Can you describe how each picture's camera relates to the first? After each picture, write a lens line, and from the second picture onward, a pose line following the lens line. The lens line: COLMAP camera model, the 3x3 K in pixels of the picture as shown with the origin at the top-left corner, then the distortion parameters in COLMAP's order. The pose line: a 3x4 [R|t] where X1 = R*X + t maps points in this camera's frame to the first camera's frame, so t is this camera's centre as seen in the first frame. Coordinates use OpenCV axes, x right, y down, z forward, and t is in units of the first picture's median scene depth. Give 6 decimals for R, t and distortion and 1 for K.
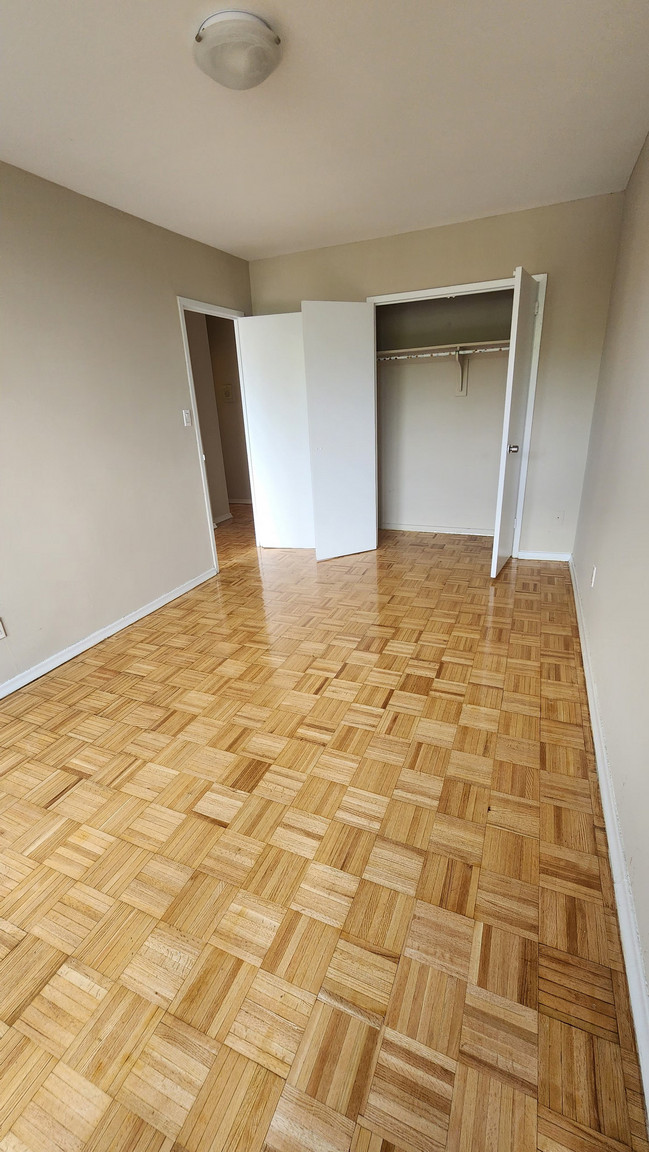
lens RADIAL K [[470.4, 0, 324.5], [0, 470.4, 576.0], [0, 0, 1]] dist [-0.004367, 0.000268]
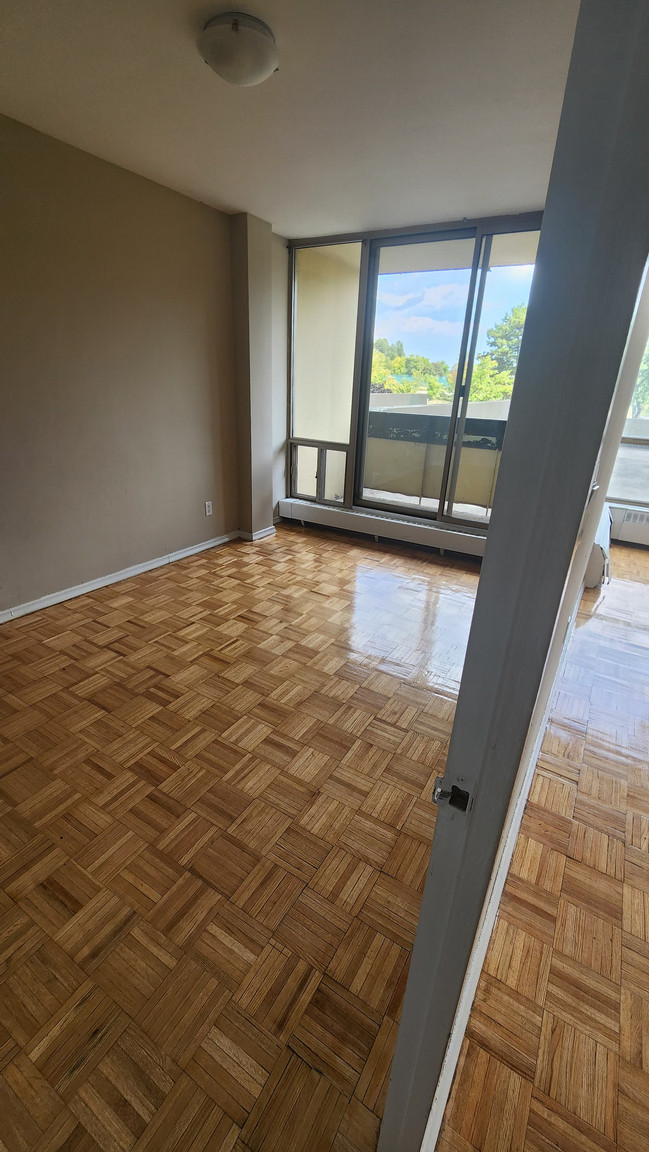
lens RADIAL K [[470.4, 0, 324.5], [0, 470.4, 576.0], [0, 0, 1]] dist [-0.004367, 0.000268]
pose [[-0.989866, -0.042876, 0.135376, -0.234018], [0.060563, 0.734810, 0.675564, -0.388657], [-0.128441, 0.676917, -0.724767, 1.045770]]
